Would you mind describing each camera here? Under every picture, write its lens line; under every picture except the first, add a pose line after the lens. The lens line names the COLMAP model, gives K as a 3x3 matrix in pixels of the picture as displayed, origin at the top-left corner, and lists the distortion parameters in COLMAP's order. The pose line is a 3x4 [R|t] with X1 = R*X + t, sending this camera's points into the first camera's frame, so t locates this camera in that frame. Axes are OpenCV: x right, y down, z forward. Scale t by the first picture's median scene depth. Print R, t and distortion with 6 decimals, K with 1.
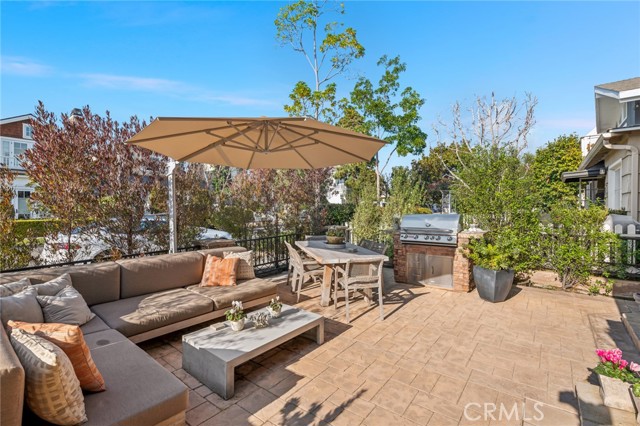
lens RADIAL K [[294.0, 0, 321.7], [0, 294.0, 210.8], [0, 0, 1]] dist [0.001397, -0.000976]
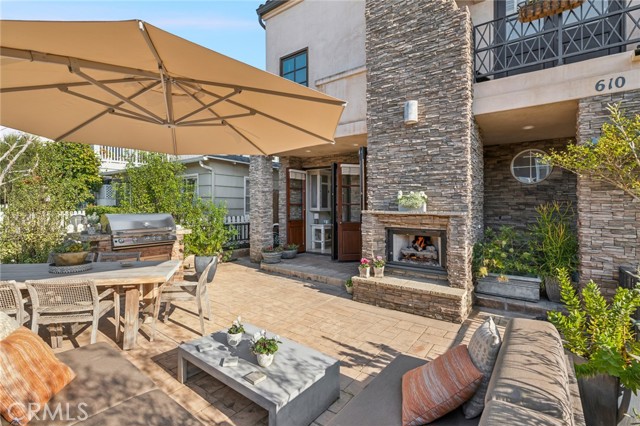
lens RADIAL K [[294.0, 0, 323.2], [0, 294.0, 211.7], [0, 0, 1]] dist [0.001397, -0.000976]
pose [[-0.048957, -0.012411, 0.998724, -0.958819], [-0.004653, 0.999915, 0.012197, -0.010466], [-0.998790, -0.004050, -0.049010, 0.802322]]
